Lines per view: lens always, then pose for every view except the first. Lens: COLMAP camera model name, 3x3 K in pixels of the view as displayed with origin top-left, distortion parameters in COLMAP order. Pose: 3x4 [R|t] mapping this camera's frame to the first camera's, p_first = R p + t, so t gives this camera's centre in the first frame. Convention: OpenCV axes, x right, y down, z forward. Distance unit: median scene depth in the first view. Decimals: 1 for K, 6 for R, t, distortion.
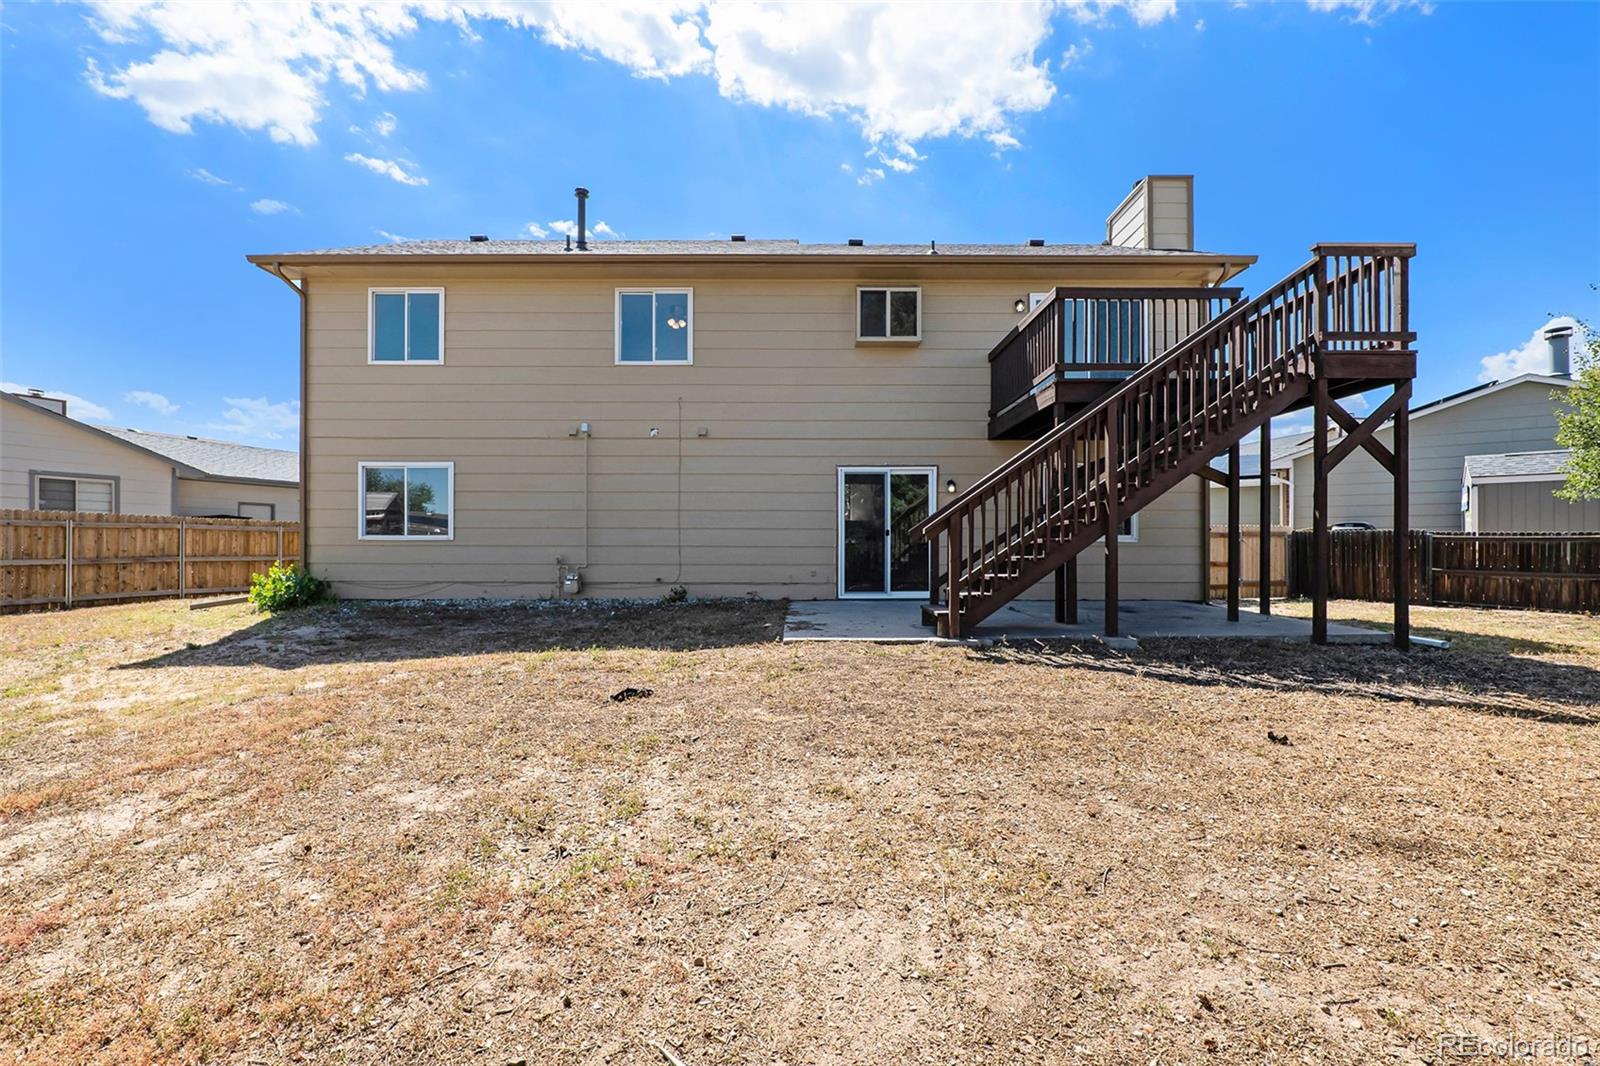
lens RADIAL K [[766.9, 0, 800.0], [0, 766.9, 533.0], [0, 0, 1]] dist [-0.001738, -0.000260]
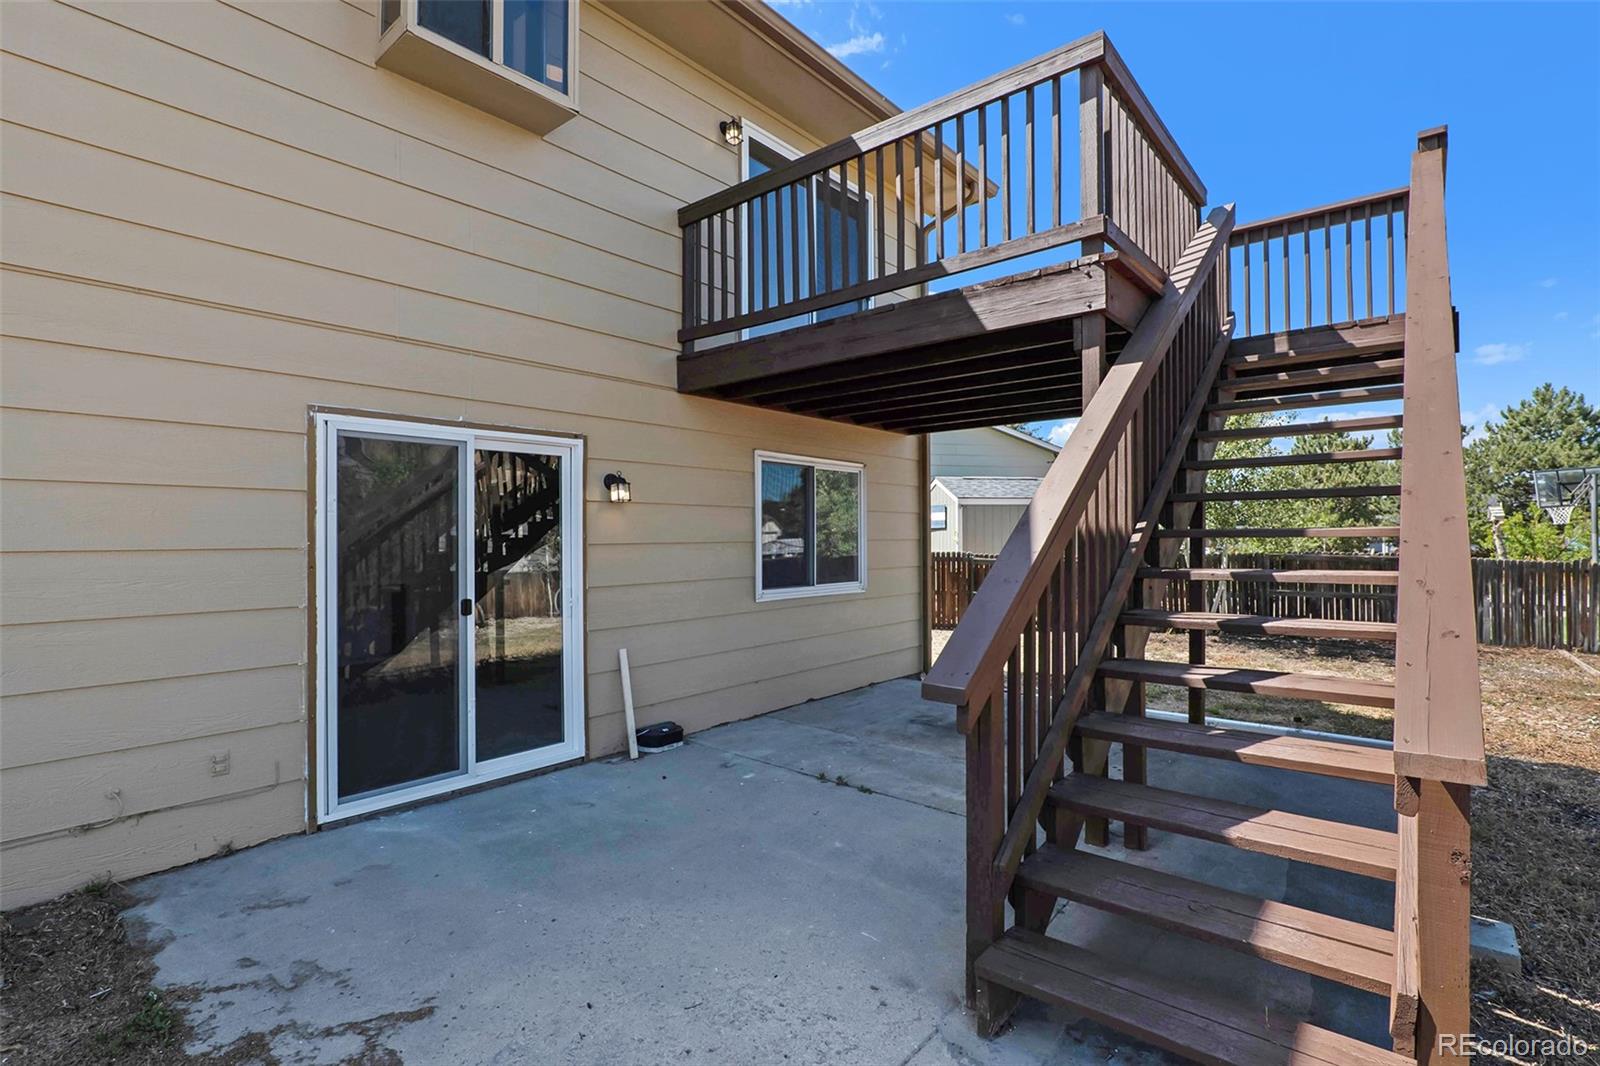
lens RADIAL K [[766.9, 0, 800.0], [0, 766.9, 533.0], [0, 0, 1]] dist [-0.001738, -0.000260]
pose [[0.614923, -0.000835, 0.788586, -0.077553], [-0.011974, 0.999874, 0.010395, -0.041968], [-0.788496, -0.015834, 0.614836, 0.651563]]
